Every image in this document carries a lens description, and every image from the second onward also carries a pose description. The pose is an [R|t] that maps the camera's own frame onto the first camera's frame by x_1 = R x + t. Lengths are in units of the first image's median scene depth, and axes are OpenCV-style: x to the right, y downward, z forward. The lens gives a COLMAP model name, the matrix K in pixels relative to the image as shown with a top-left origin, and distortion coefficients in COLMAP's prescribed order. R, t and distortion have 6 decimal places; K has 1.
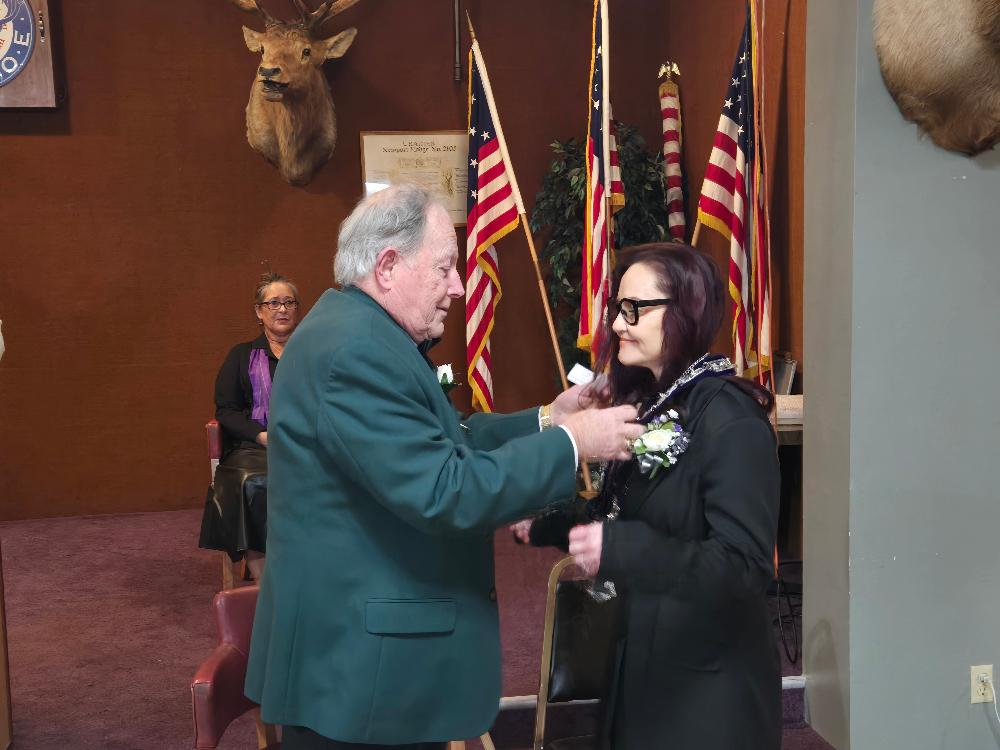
lens RADIAL K [[1094.7, 0, 506.4], [0, 1094.7, 375.5], [0, 0, 1]] dist [0.046916, 0.000000]
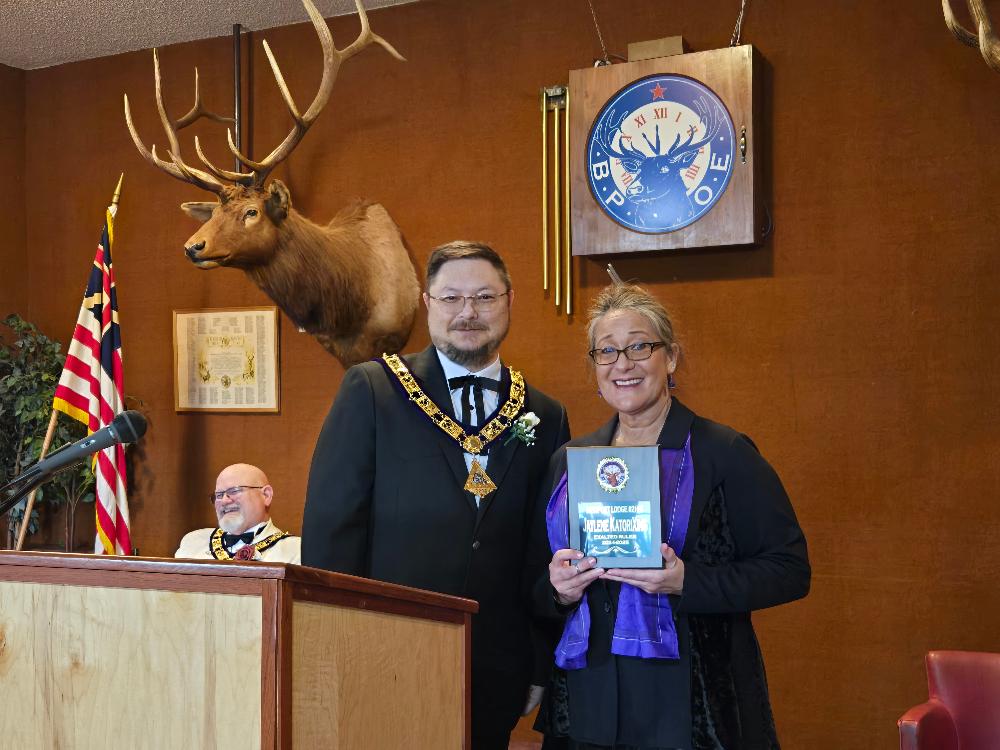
lens RADIAL K [[1094.7, 0, 502.4], [0, 1094.7, 374.7], [0, 0, 1]] dist [0.046916, 0.000000]
pose [[0.836416, -0.002066, -0.548092, -0.131595], [-0.065074, 0.992546, -0.103047, -0.058043], [0.544219, 0.121857, 0.830046, 0.269651]]
